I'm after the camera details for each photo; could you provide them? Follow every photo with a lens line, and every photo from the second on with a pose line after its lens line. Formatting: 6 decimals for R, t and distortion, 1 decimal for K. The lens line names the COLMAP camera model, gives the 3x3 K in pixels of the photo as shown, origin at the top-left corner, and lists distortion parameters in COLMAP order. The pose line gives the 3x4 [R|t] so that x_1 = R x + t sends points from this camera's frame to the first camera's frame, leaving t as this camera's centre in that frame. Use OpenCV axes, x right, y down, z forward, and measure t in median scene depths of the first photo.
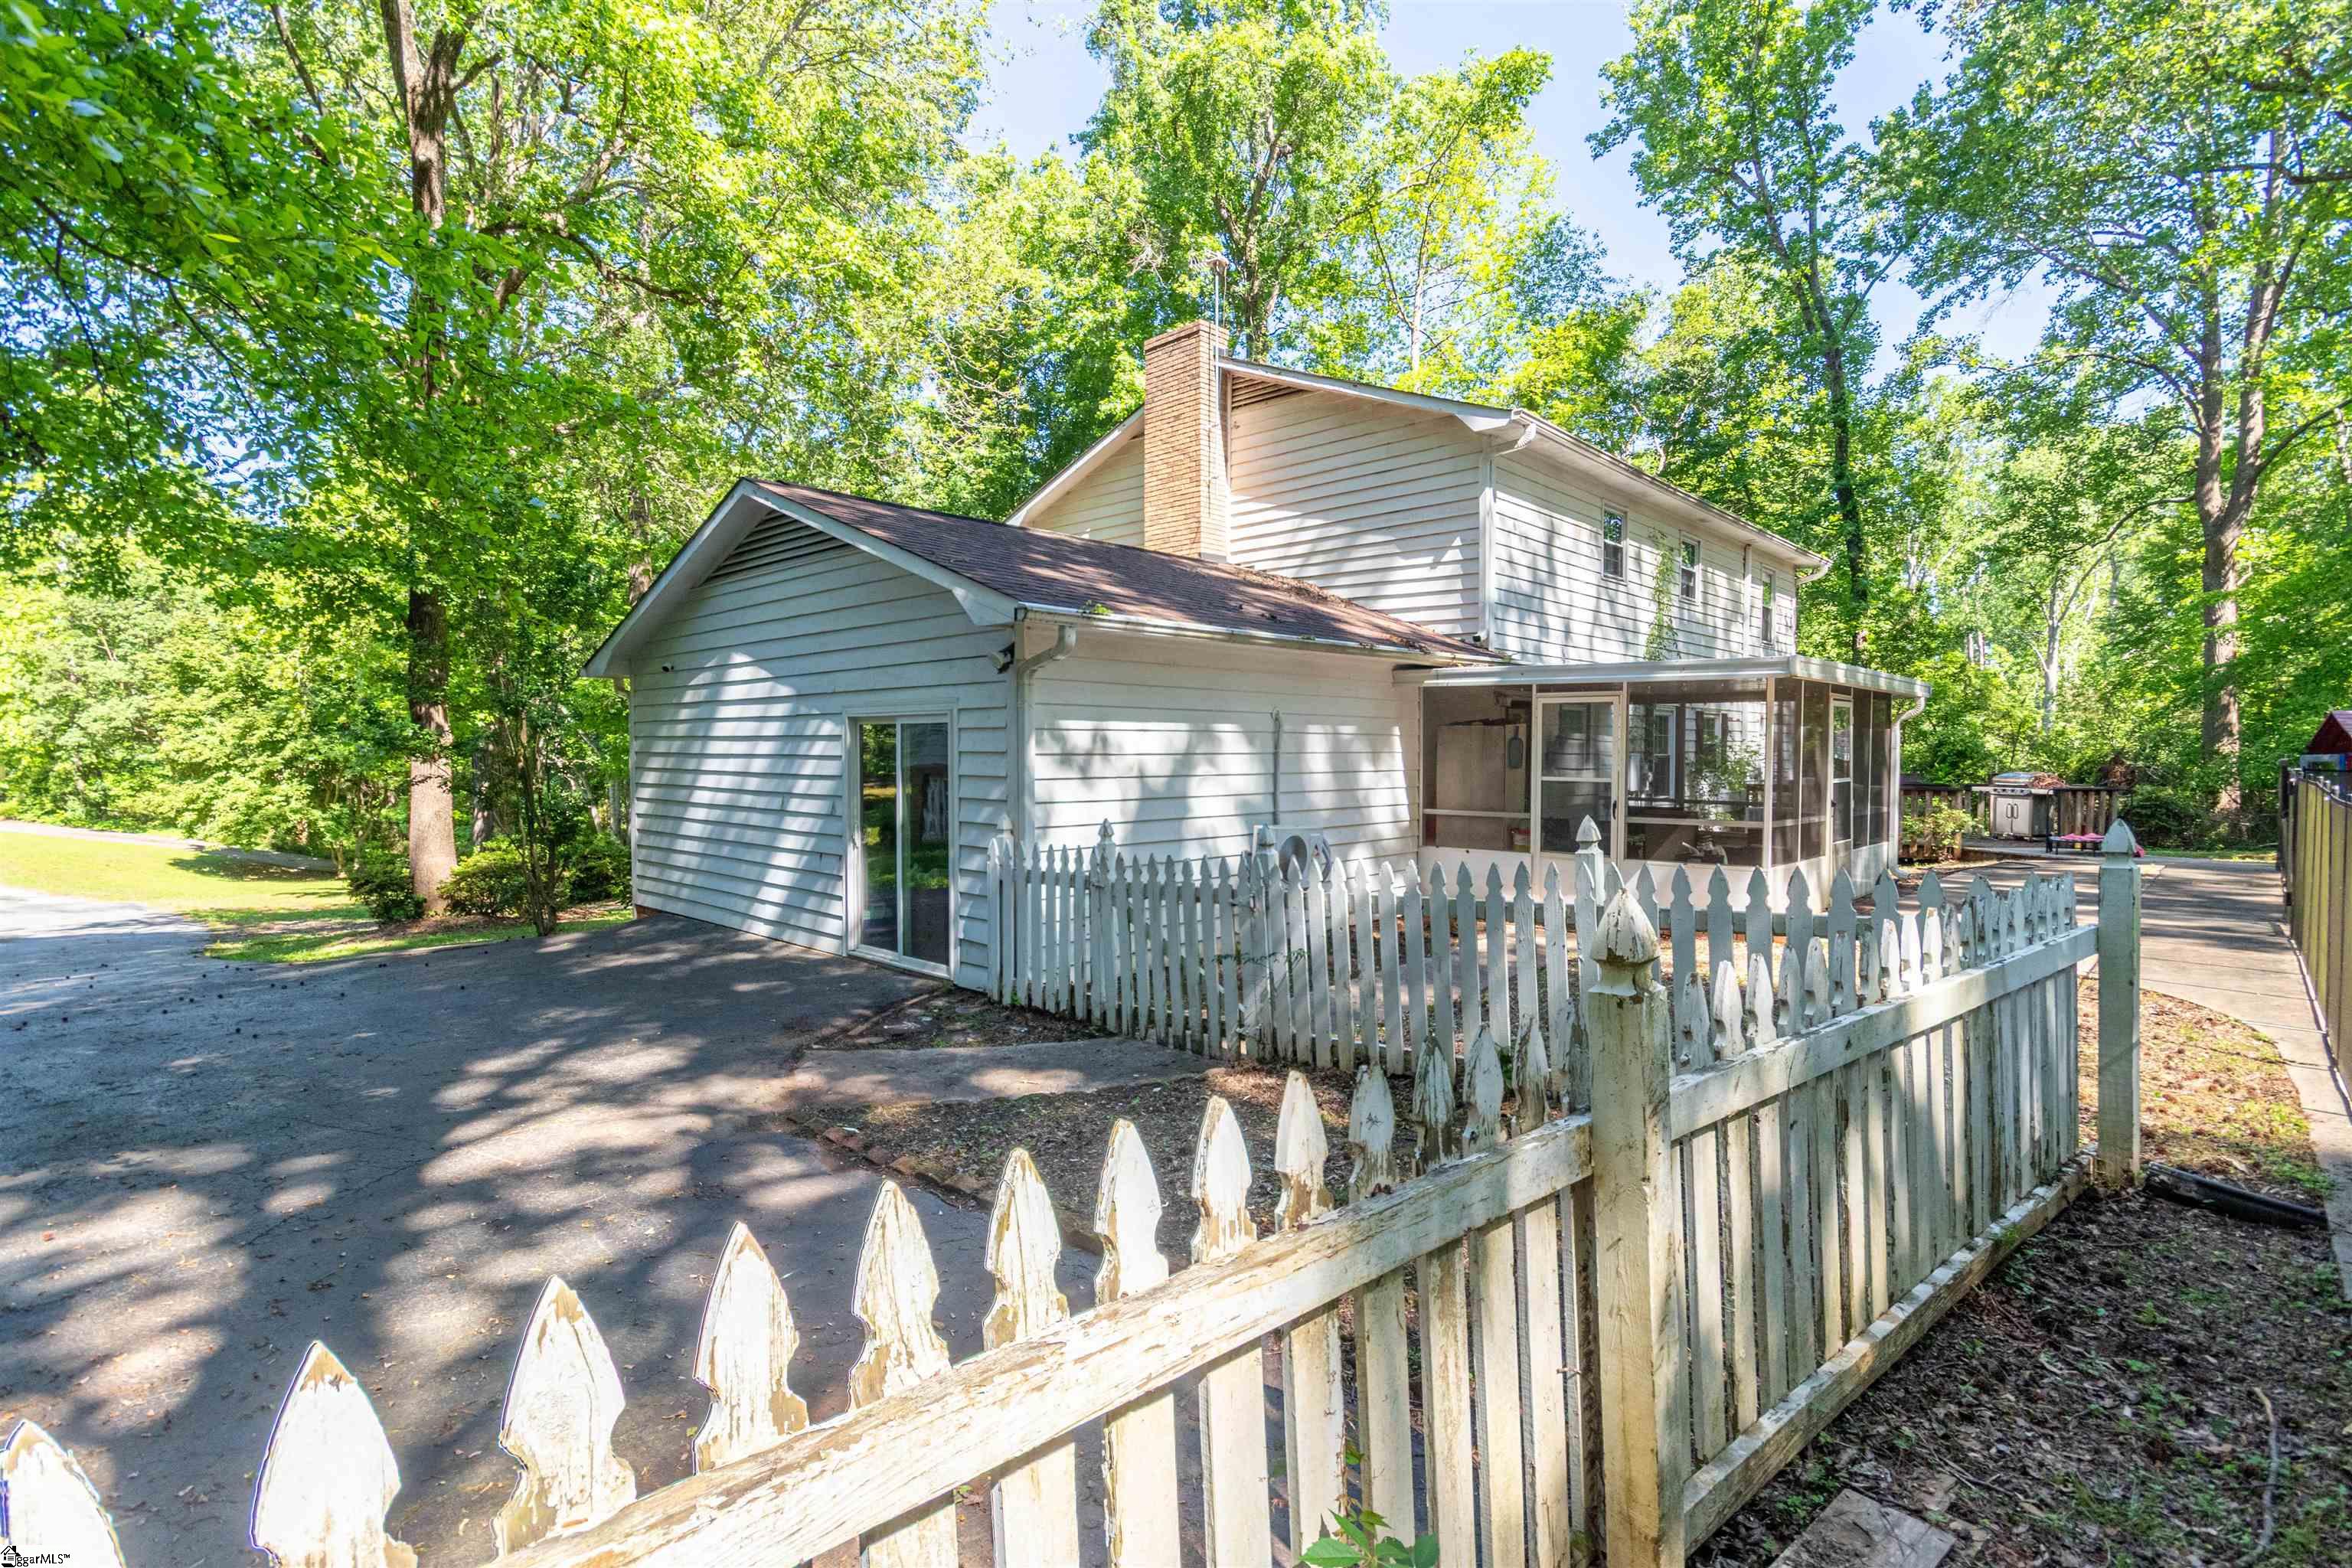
lens RADIAL K [[1100.6, 0, 1160.2], [0, 1100.6, 783.3], [0, 0, 1]] dist [0.003362, -0.000608]
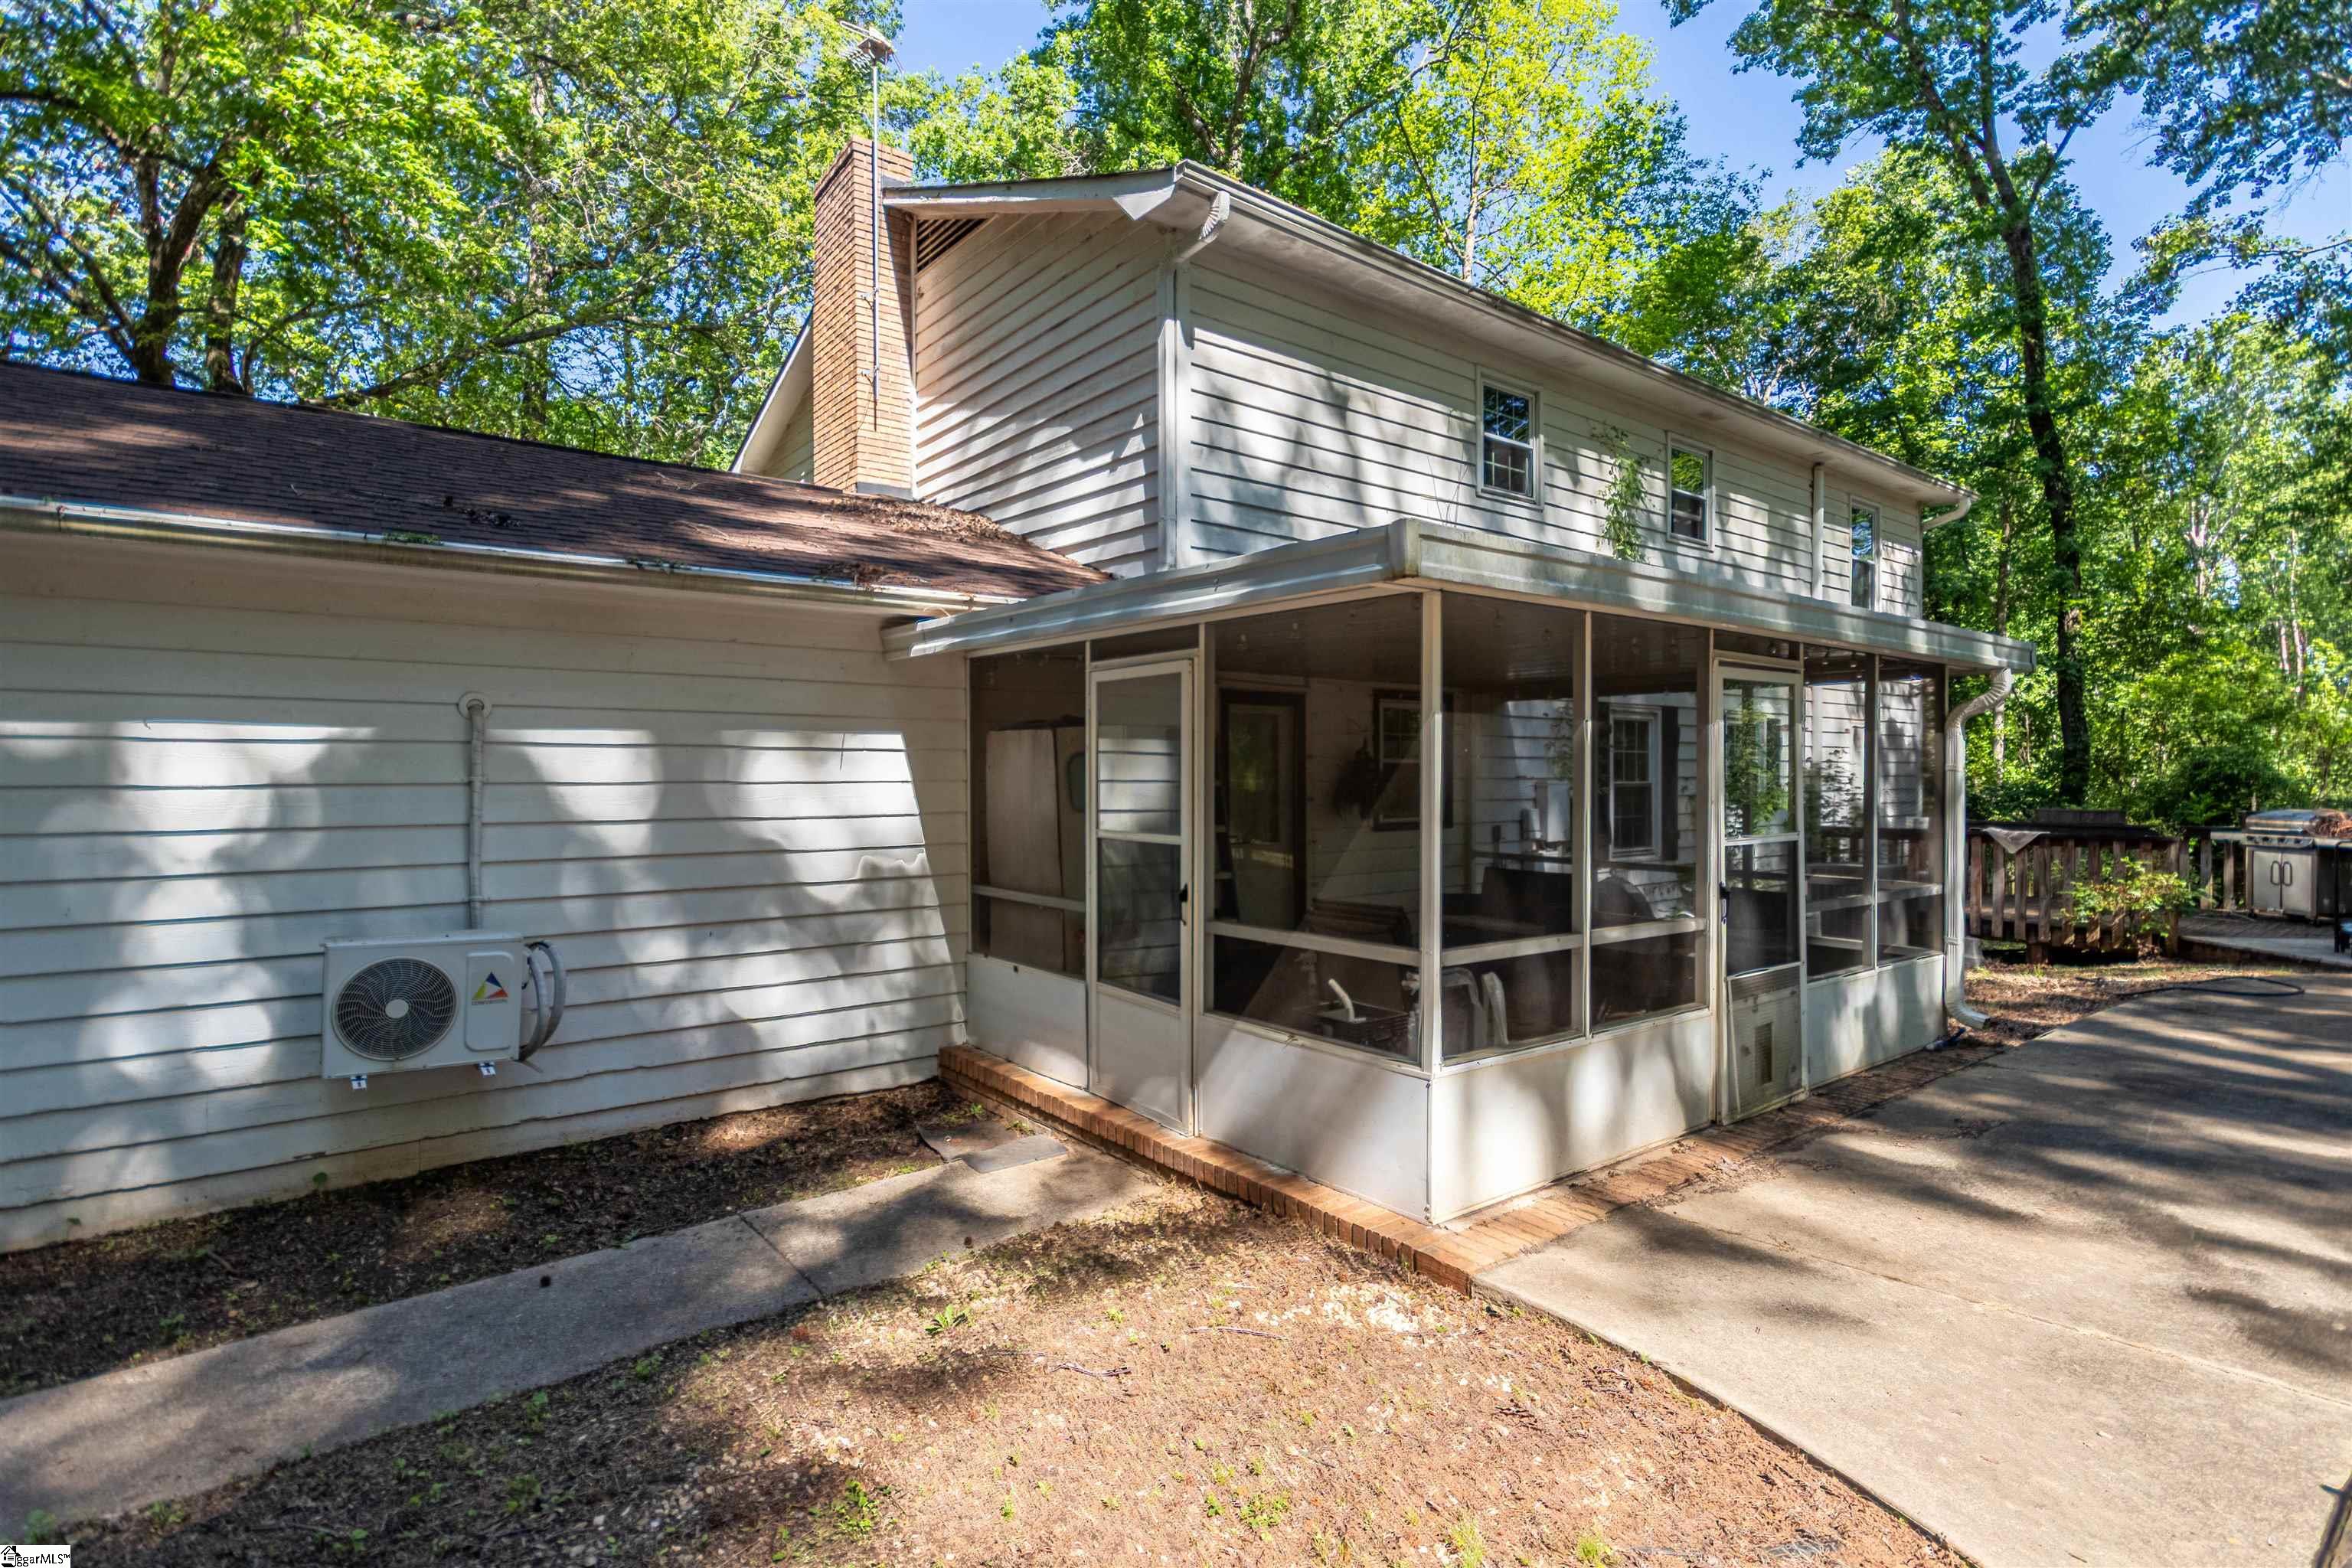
lens RADIAL K [[1100.6, 0, 1185.7], [0, 1100.6, 775.5], [0, 0, 1]] dist [0.003362, -0.000608]
pose [[0.987411, -0.004532, -0.158113, 0.264880], [-0.000572, 0.999481, -0.032221, -0.008093], [0.158177, 0.031906, 0.986895, 0.294658]]
